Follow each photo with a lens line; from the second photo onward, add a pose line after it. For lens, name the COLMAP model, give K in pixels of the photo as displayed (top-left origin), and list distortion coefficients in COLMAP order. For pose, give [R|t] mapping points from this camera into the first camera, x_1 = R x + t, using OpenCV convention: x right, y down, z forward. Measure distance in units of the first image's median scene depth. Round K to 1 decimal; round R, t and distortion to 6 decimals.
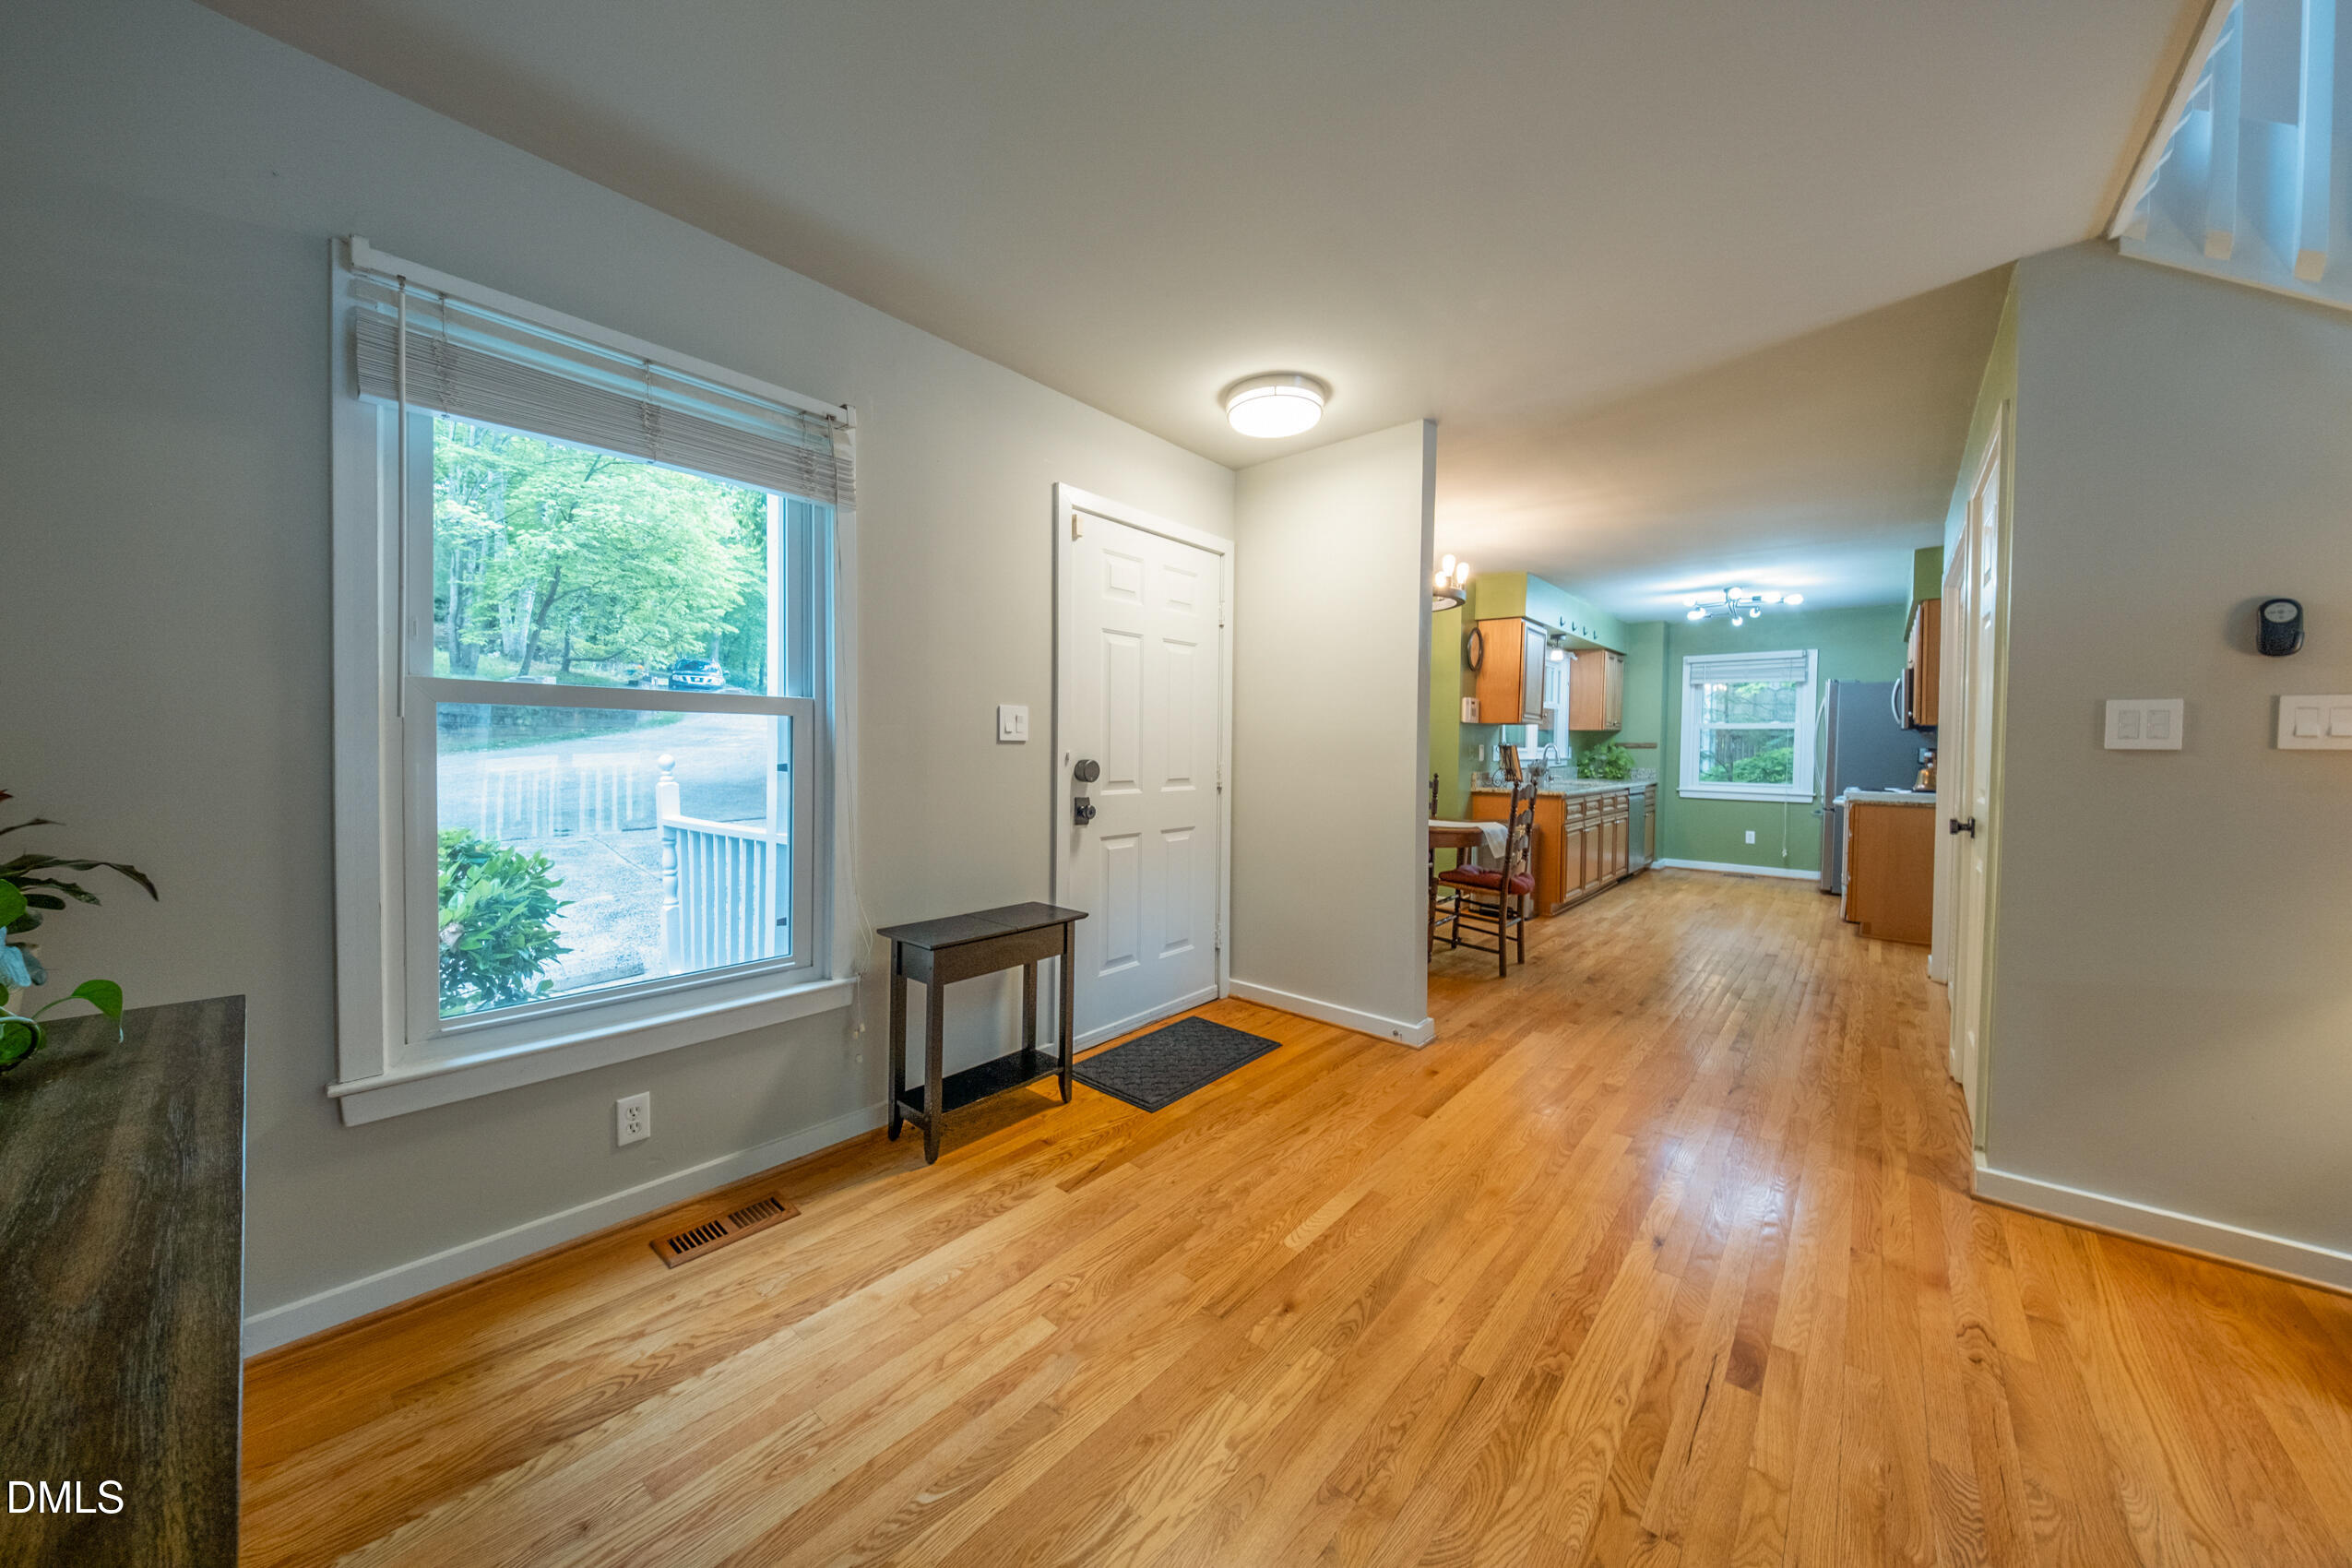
lens RADIAL K [[800.0, 0, 1175.1], [0, 800.0, 764.2], [0, 0, 1]] dist [-0.000535, -0.000054]
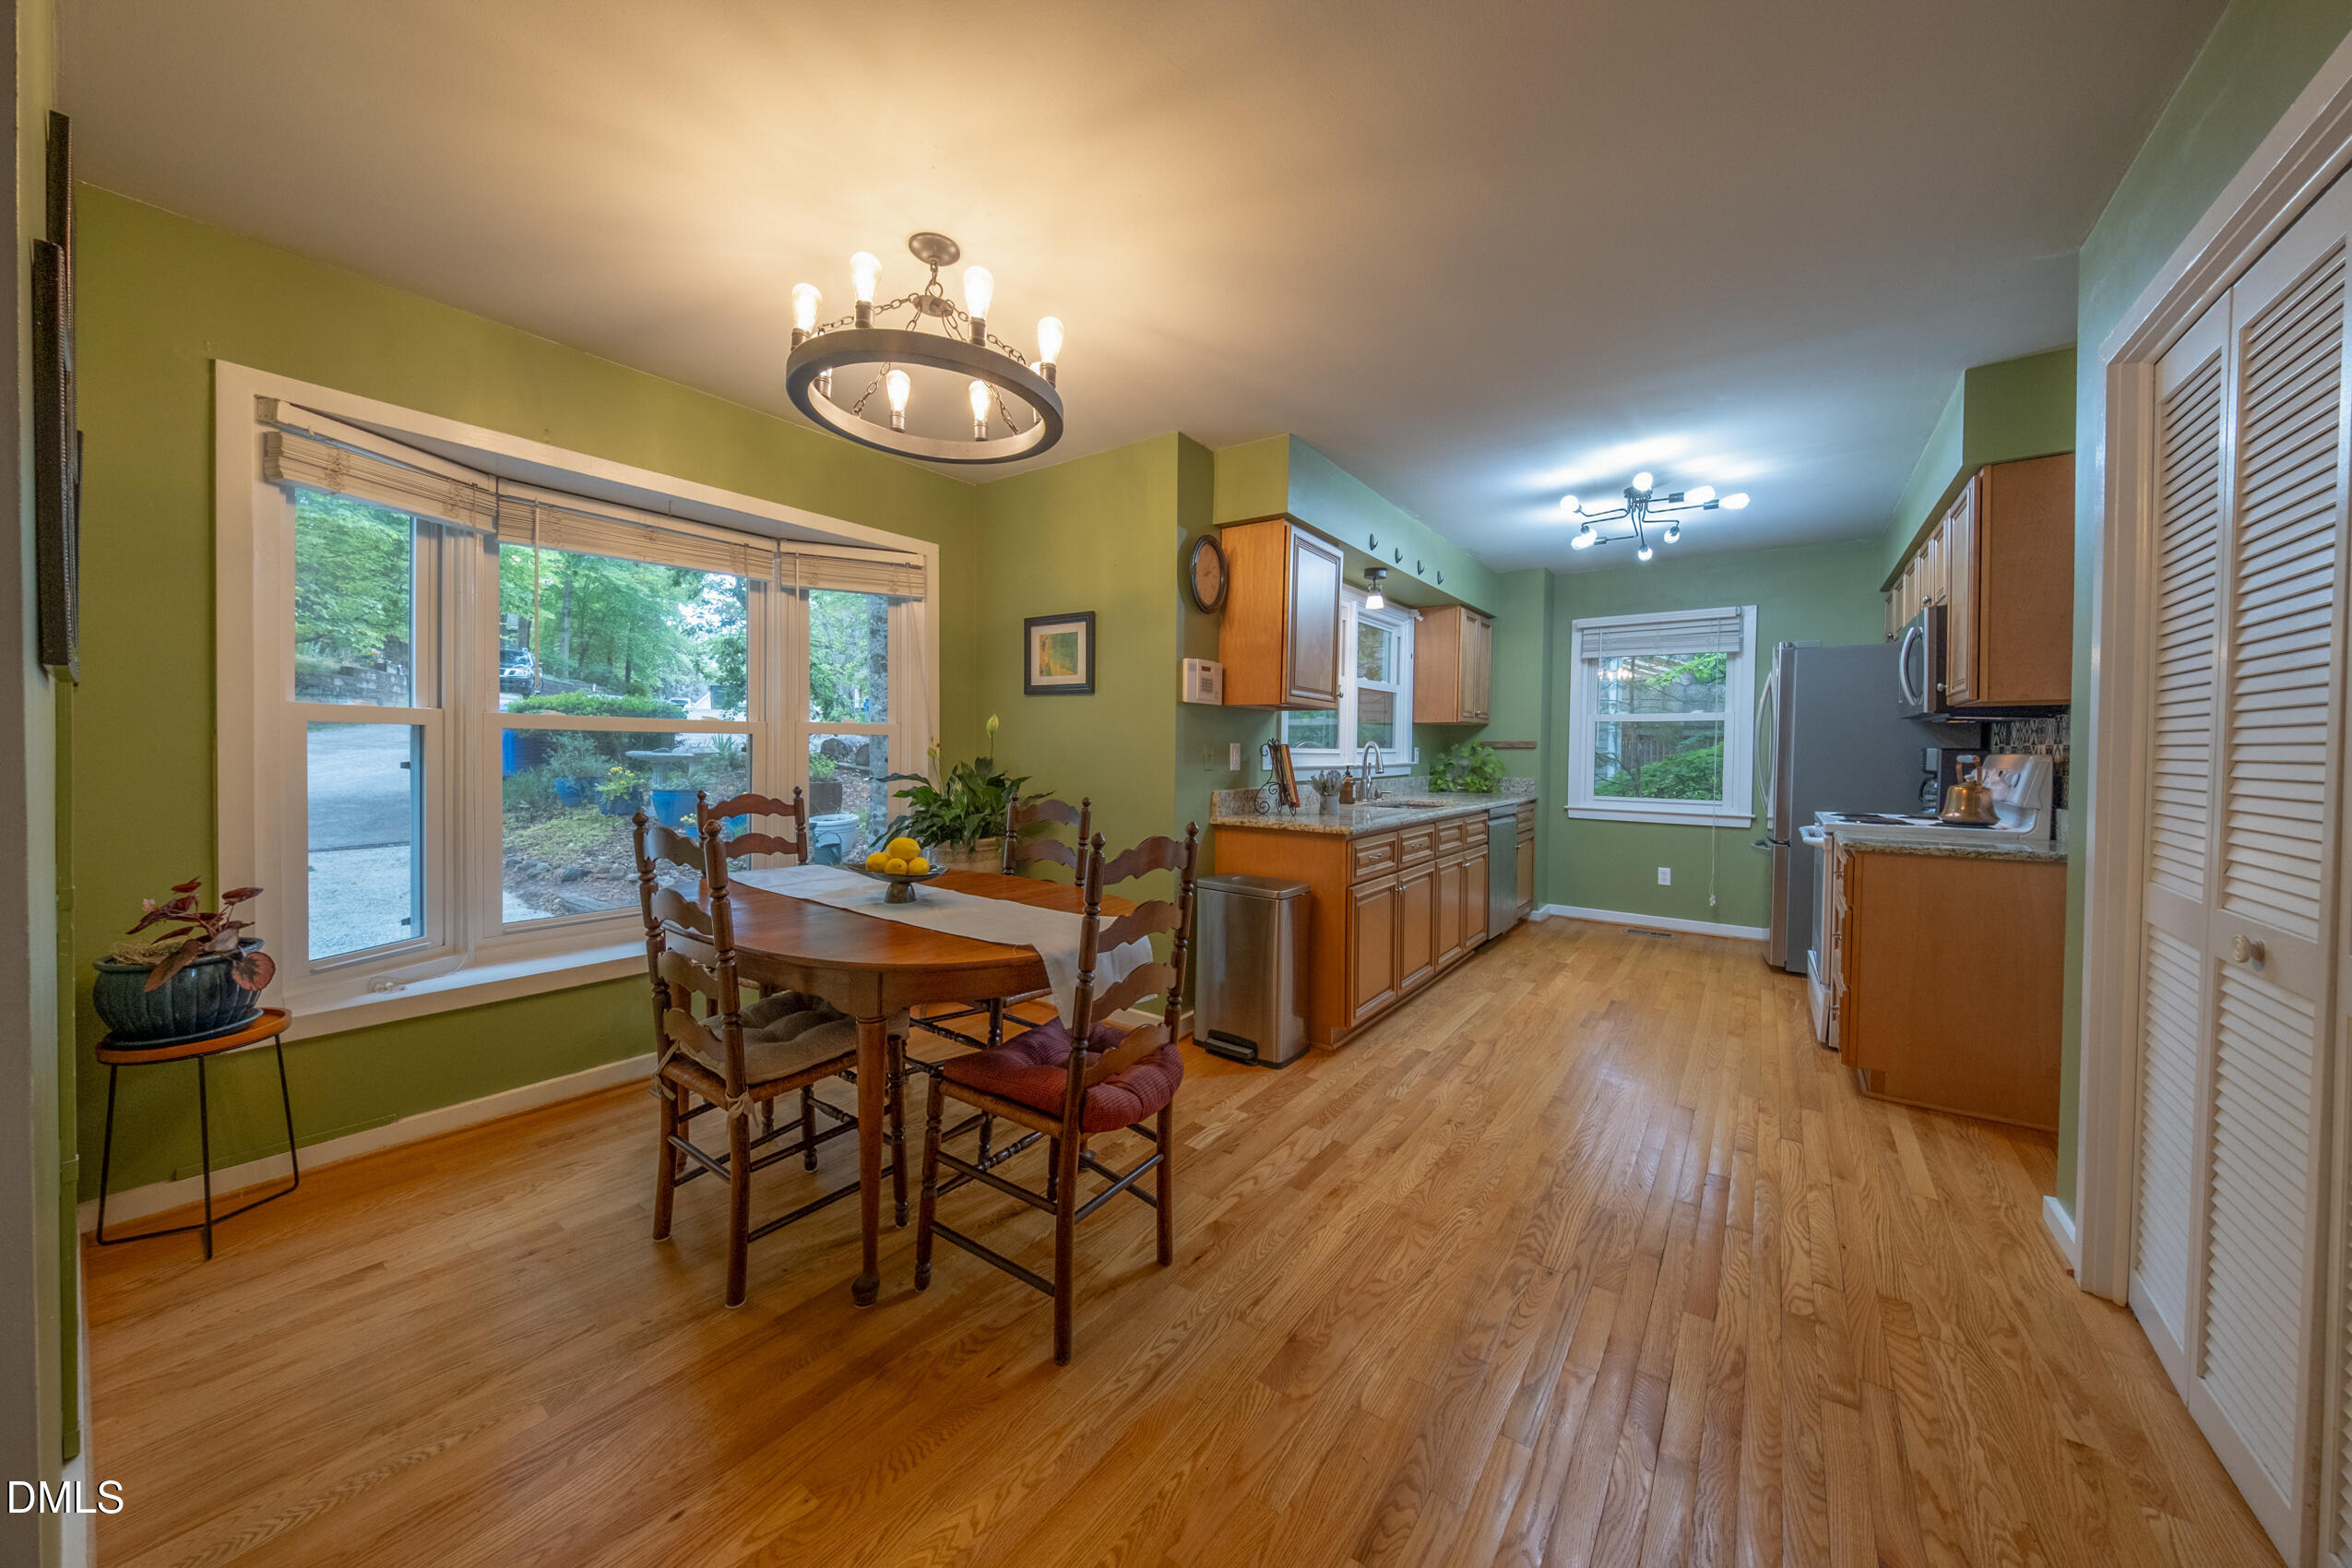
lens RADIAL K [[821.2, 0, 1177.0], [0, 821.2, 764.1], [0, 0, 1]] dist [0.023024, 0.000012]
pose [[0.995204, -0.002039, 0.097801, 0.243673], [0.002400, 0.999991, -0.003572, -0.005712], [-0.097793, 0.003790, 0.995200, 0.347753]]
